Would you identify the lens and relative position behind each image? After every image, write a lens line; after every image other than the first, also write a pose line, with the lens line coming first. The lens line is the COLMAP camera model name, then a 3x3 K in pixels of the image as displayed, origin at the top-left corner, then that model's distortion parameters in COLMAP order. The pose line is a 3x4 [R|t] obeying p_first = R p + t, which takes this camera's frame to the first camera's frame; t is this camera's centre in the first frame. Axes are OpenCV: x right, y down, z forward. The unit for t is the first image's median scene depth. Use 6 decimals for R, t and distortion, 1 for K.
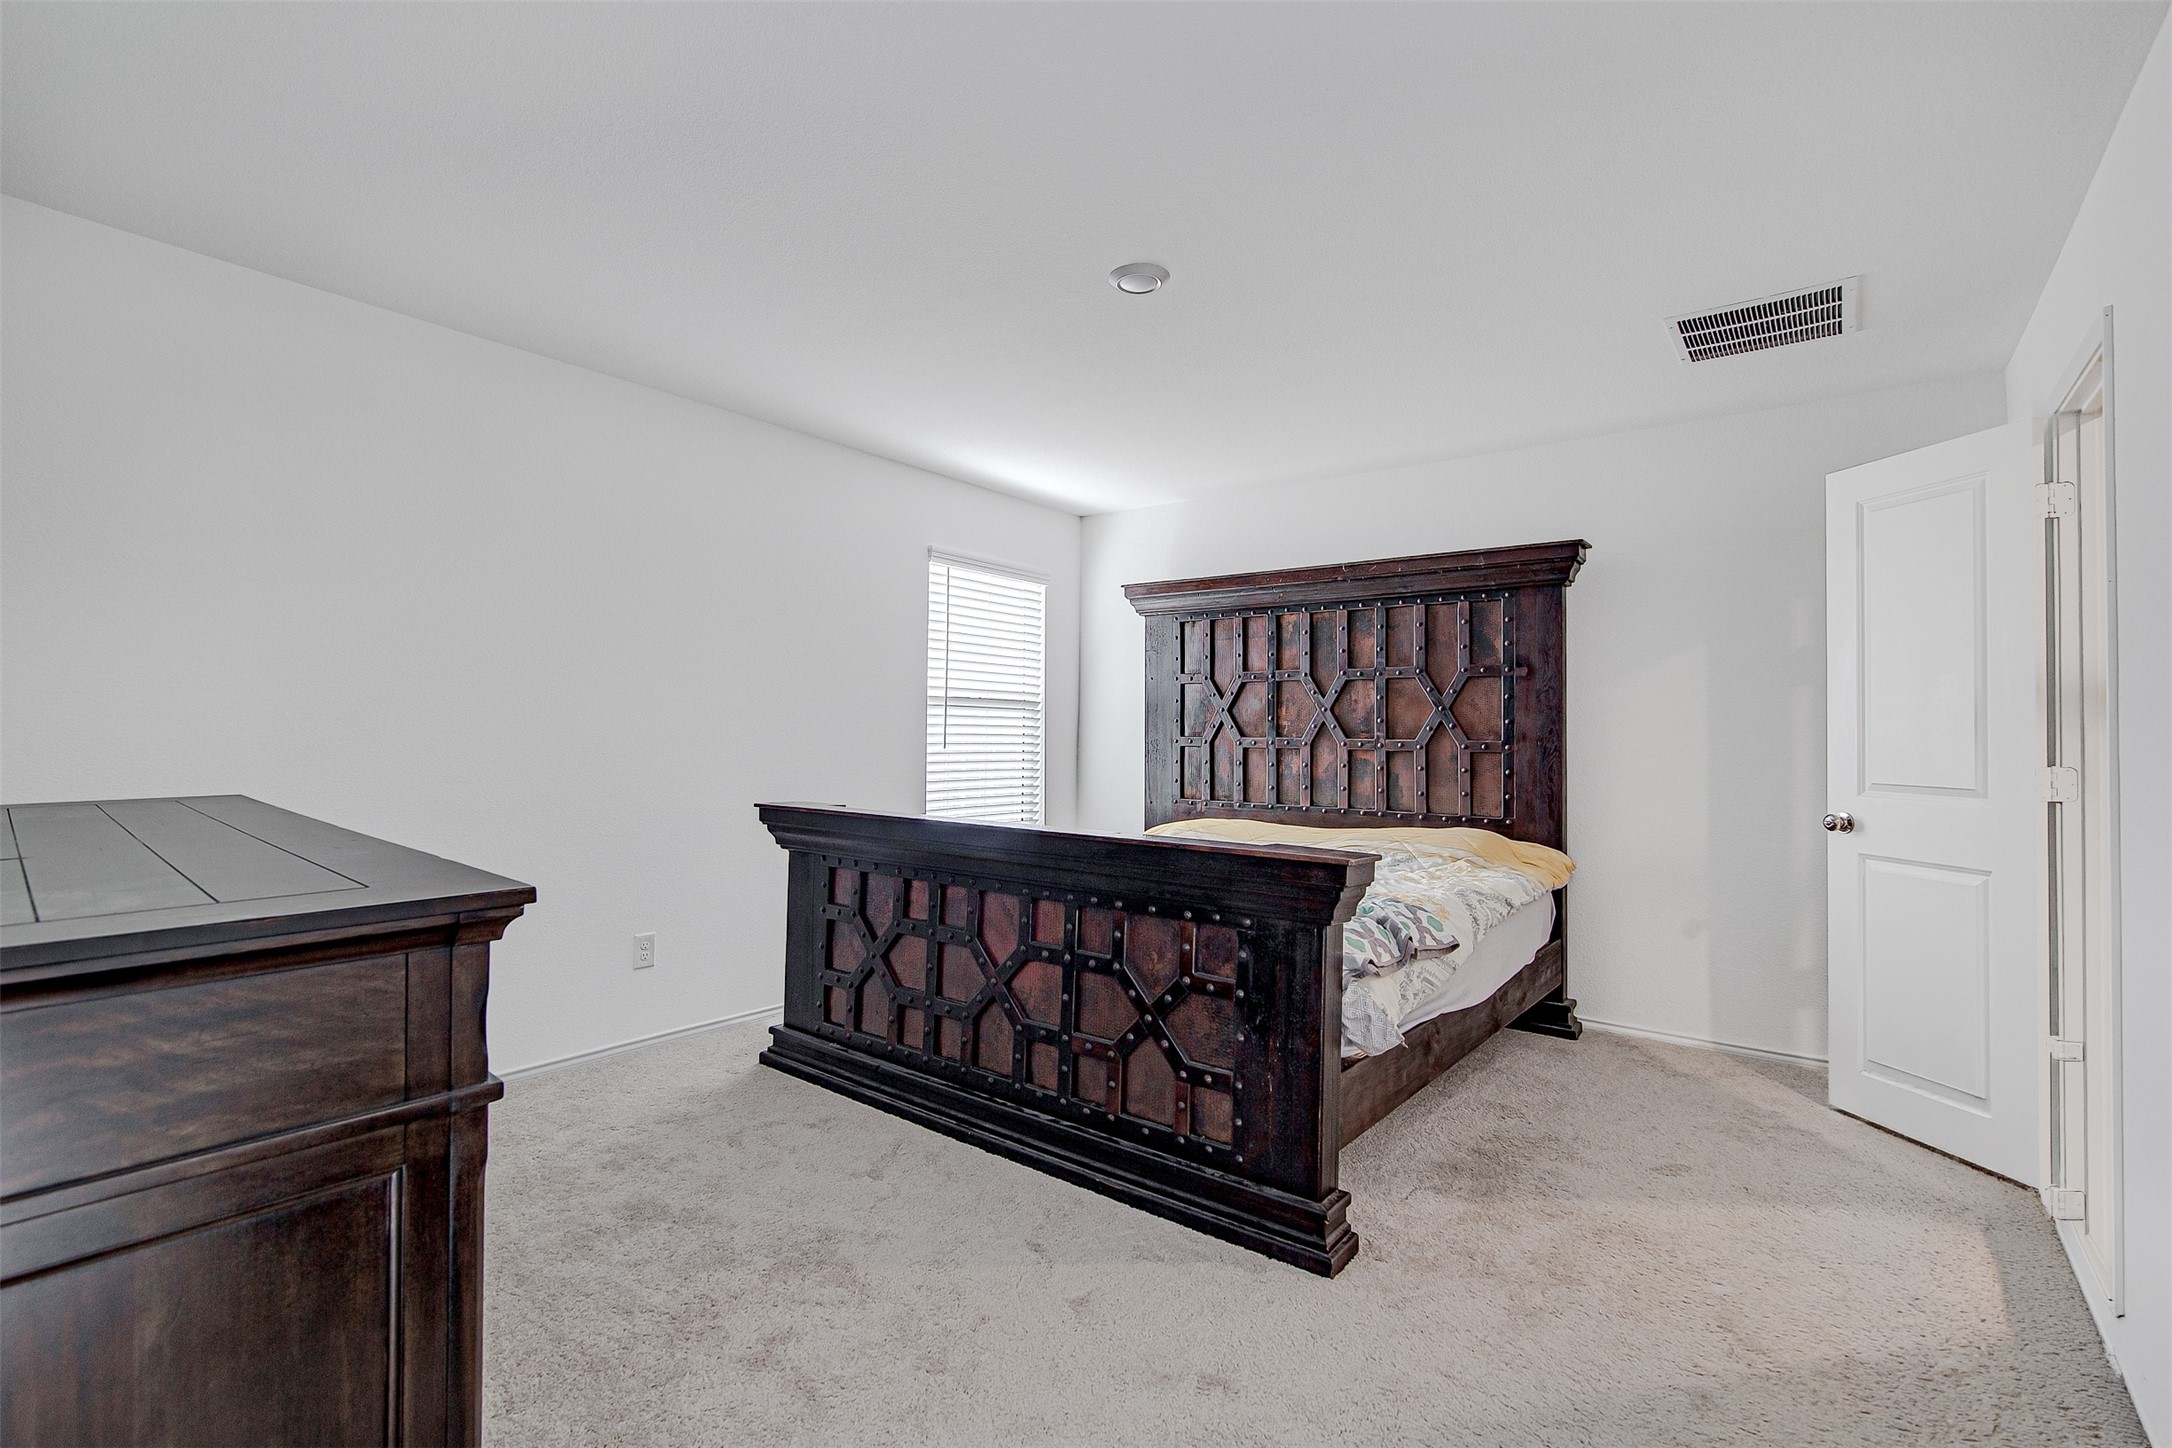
lens RADIAL K [[998.3, 0, 1086.5], [0, 998.3, 720.2], [0, 0, 1]] dist [-0.001658, -0.000069]
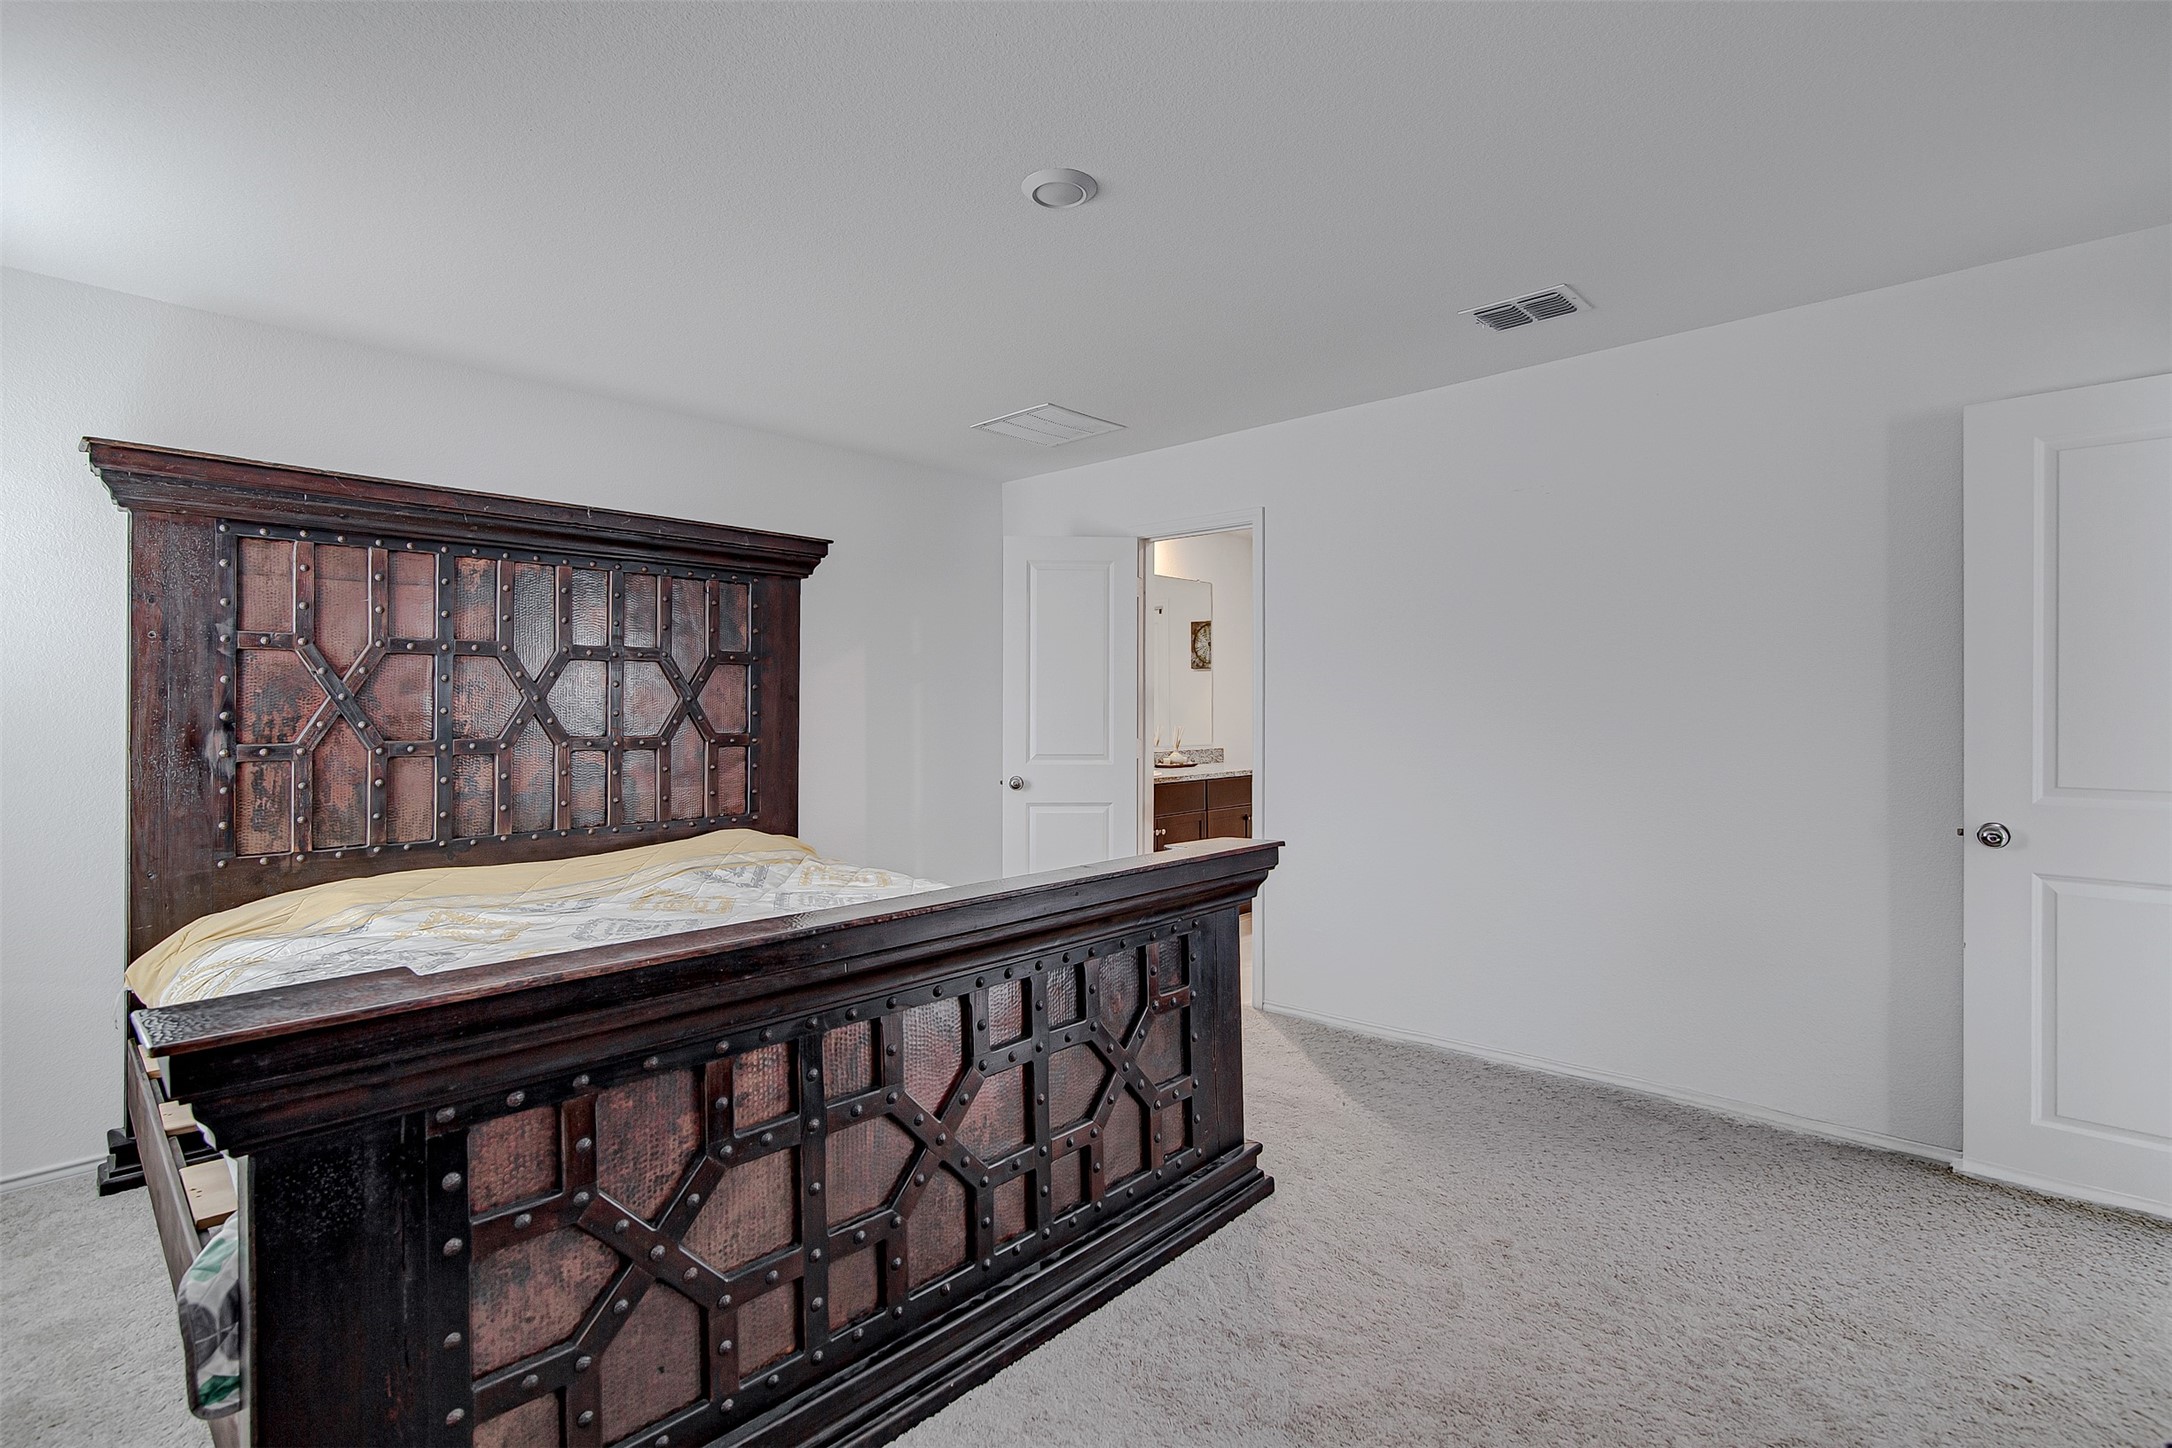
lens RADIAL K [[998.3, 0, 1089.6], [0, 998.3, 725.4], [0, 0, 1]] dist [-0.001658, -0.000069]
pose [[0.081656, -0.029248, 0.996231, -0.652826], [-0.010160, 0.999493, 0.030176, -0.024297], [-0.996609, -0.012586, 0.081317, 0.772496]]
